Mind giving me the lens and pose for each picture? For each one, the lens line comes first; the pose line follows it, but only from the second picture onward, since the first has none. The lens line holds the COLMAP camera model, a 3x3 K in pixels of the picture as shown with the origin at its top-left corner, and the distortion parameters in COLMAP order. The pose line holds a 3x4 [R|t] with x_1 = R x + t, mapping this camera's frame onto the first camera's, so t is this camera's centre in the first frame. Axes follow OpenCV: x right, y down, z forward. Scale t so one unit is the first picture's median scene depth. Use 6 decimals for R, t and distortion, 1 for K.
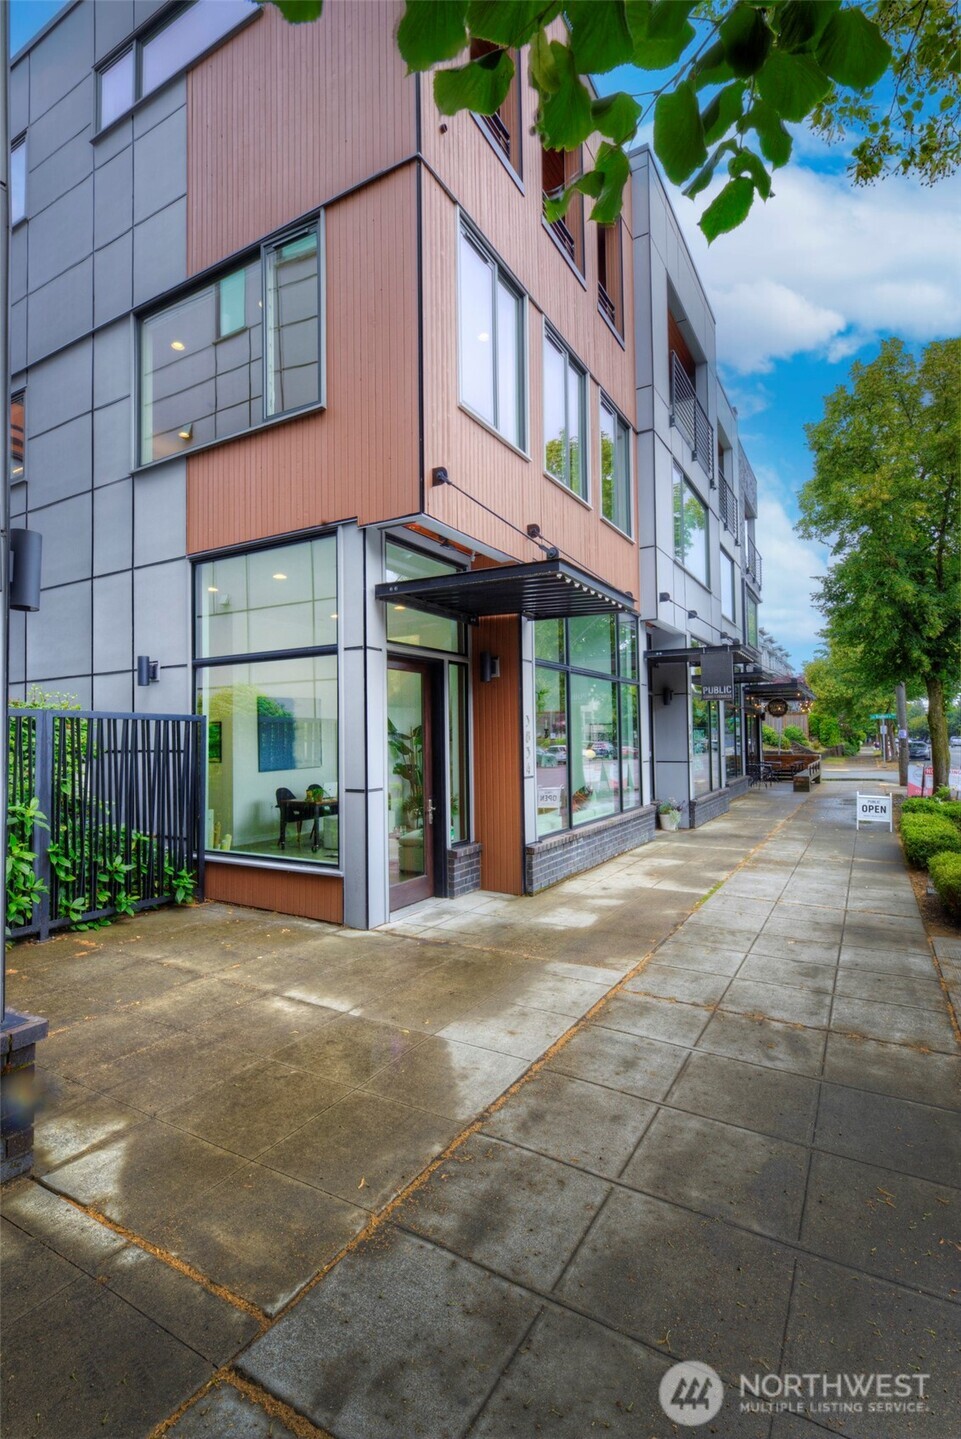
lens RADIAL K [[704.2, 0, 488.6], [0, 704.2, 713.9], [0, 0, 1]] dist [0.004179, 0.000428]
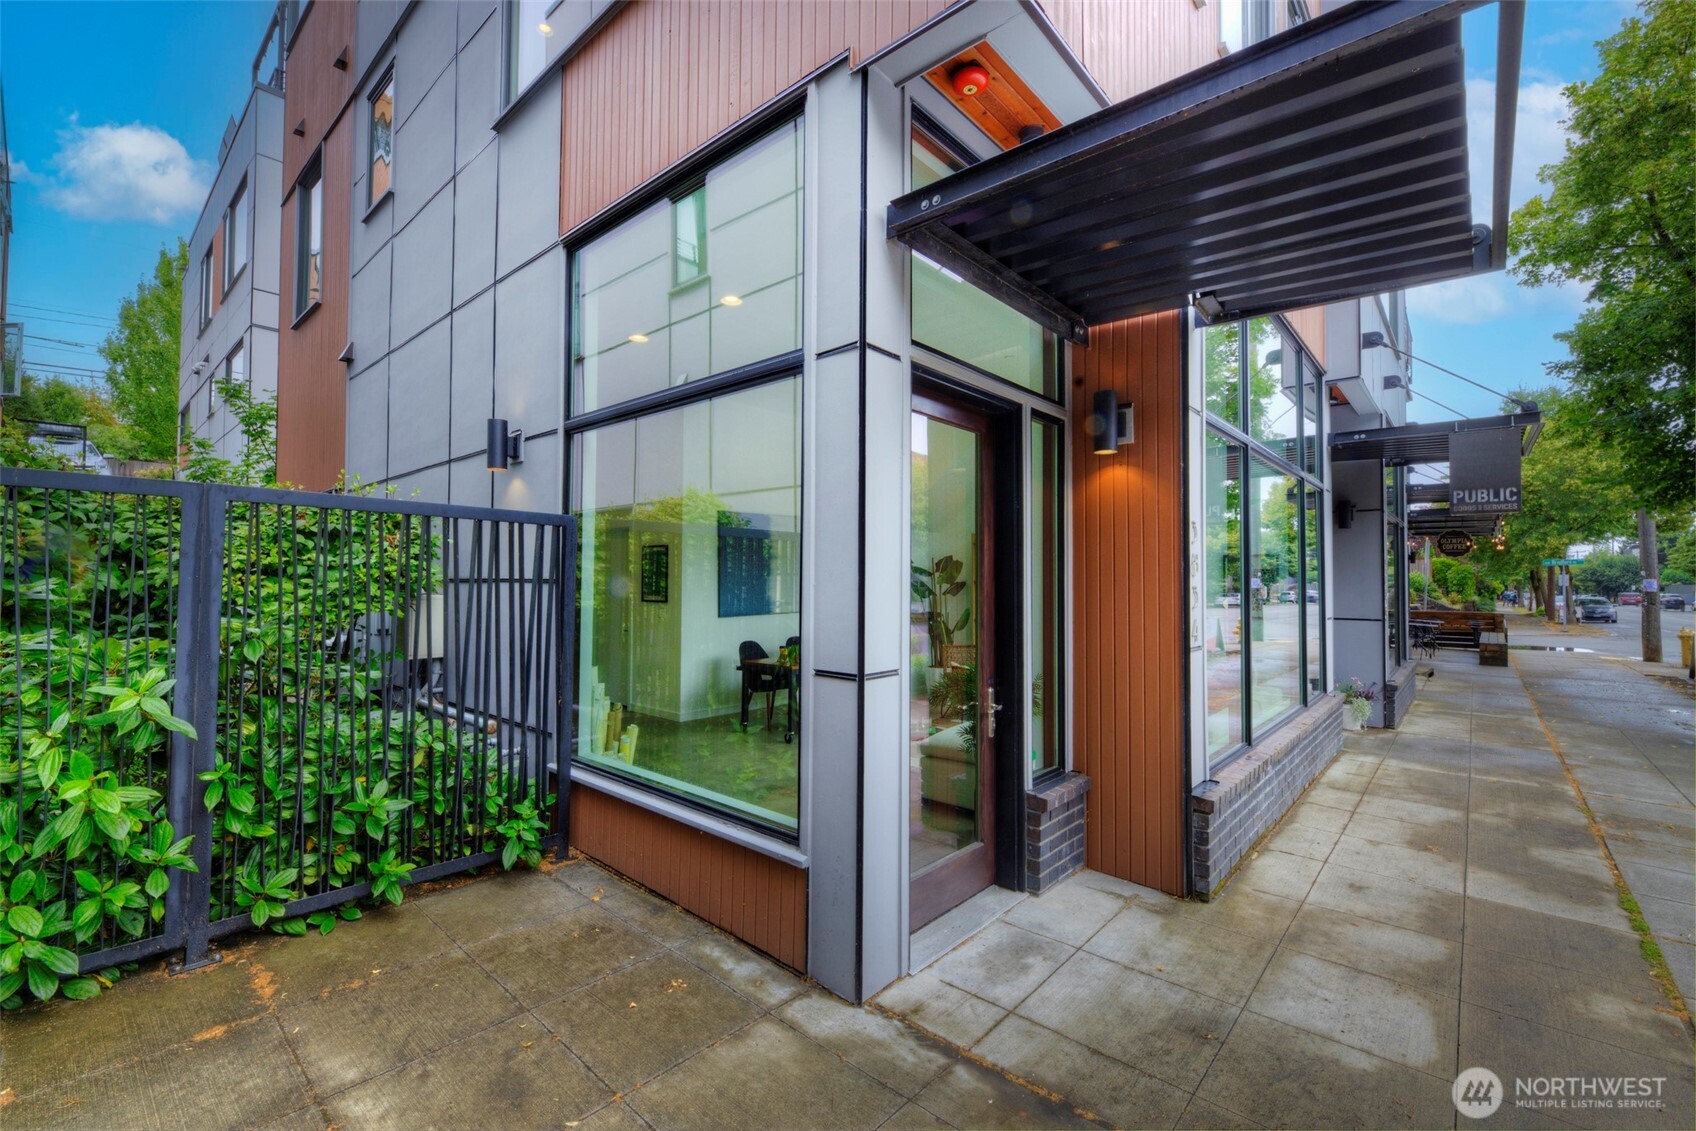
lens RADIAL K [[740.1, 0, 839.7], [0, 740.1, 570.5], [0, 0, 1]] dist [-0.001076, -0.001602]
pose [[0.976526, 0.016130, -0.214794, -0.087862], [-0.011846, 0.999705, 0.021216, 0.033770], [0.215073, -0.018173, 0.976429, 0.542999]]
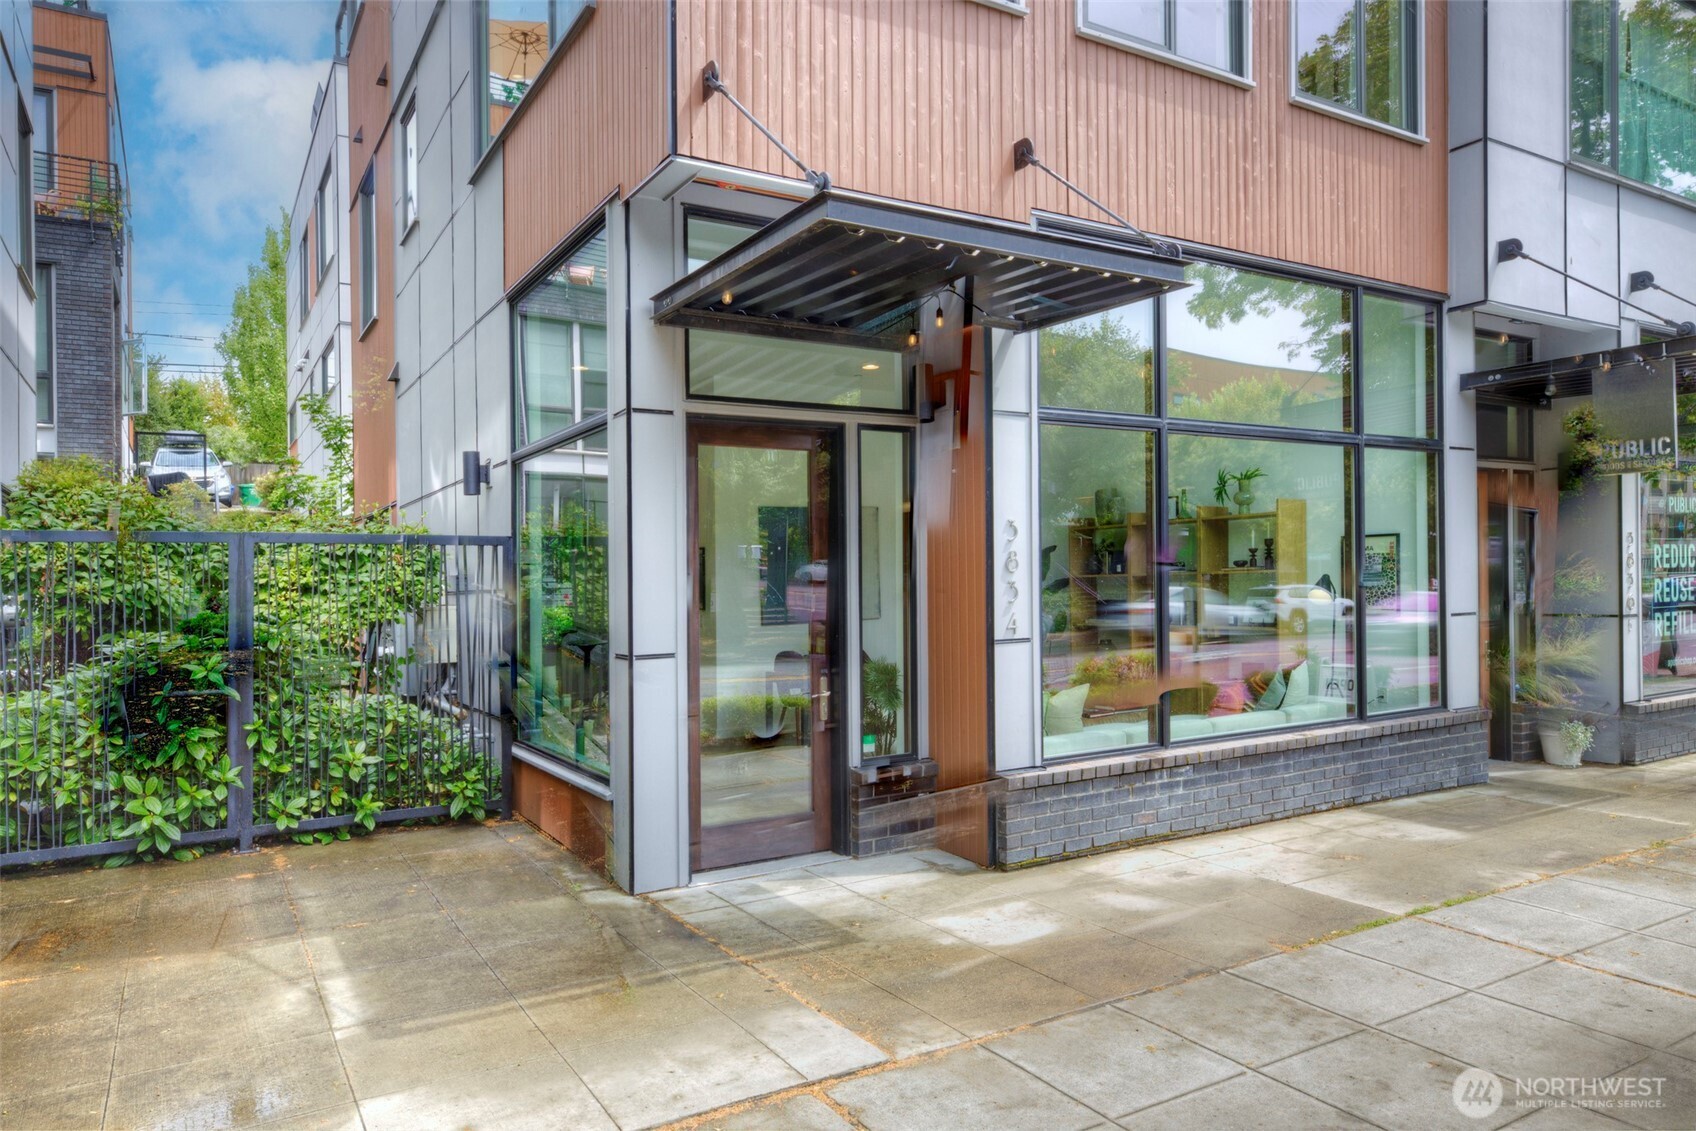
lens RADIAL K [[1133.2, 0, 836.0], [0, 1133.2, 578.3], [0, 0, 1]] dist [0.015562, -0.002244]
pose [[0.868793, -0.007299, -0.495122, 0.425426], [0.026306, 0.999160, 0.031430, 0.018072], [0.494477, -0.040331, 0.868255, 0.264283]]
